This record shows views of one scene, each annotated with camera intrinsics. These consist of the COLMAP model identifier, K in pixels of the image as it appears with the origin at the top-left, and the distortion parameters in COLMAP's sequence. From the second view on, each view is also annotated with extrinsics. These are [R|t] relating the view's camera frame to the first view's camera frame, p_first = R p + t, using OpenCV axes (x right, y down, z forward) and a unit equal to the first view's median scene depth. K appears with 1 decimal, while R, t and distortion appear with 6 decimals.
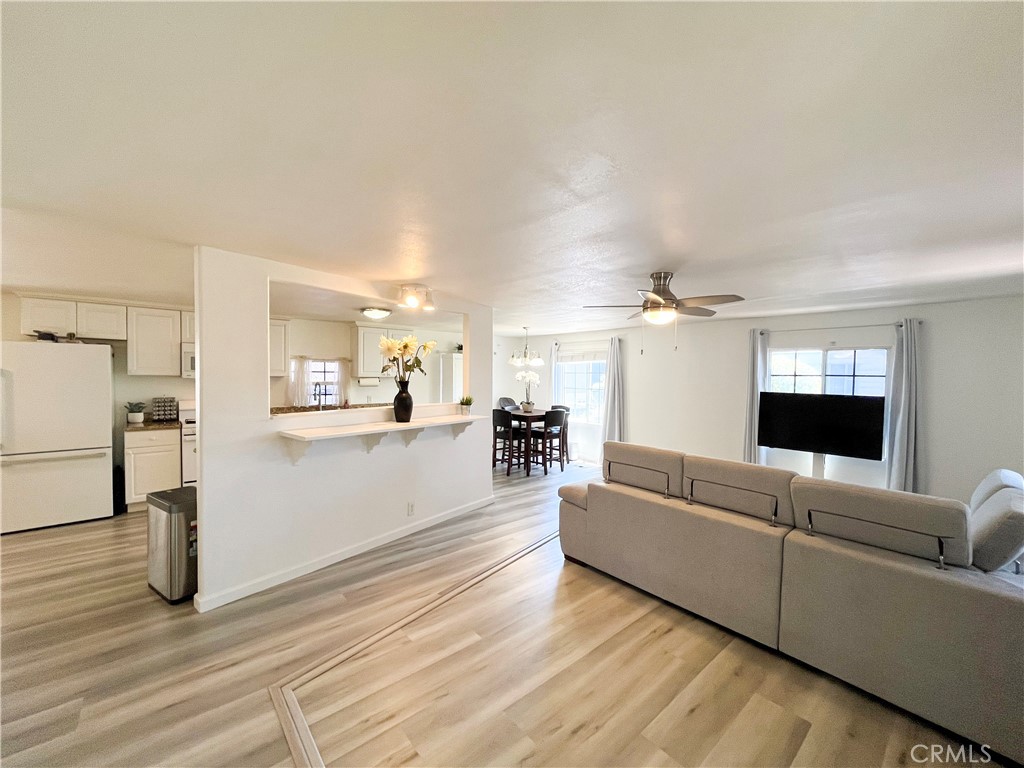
lens RADIAL K [[412.4, 0, 507.7], [0, 412.4, 386.4], [0, 0, 1]] dist [-0.002063, -0.000057]
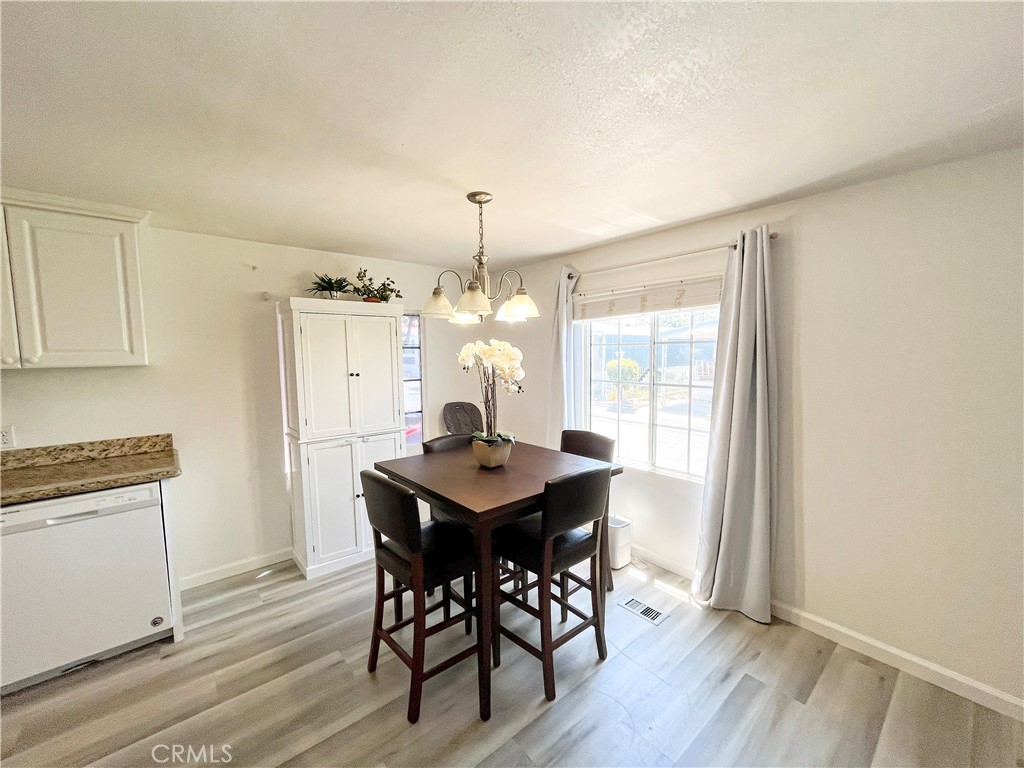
lens RADIAL K [[412.4, 0, 507.7], [0, 412.4, 386.4], [0, 0, 1]] dist [-0.002063, -0.000057]
pose [[0.999761, -0.021163, -0.005449, 0.089993], [0.021423, 0.998361, 0.053061, -0.024005], [0.004318, -0.053165, 0.998576, 0.951014]]
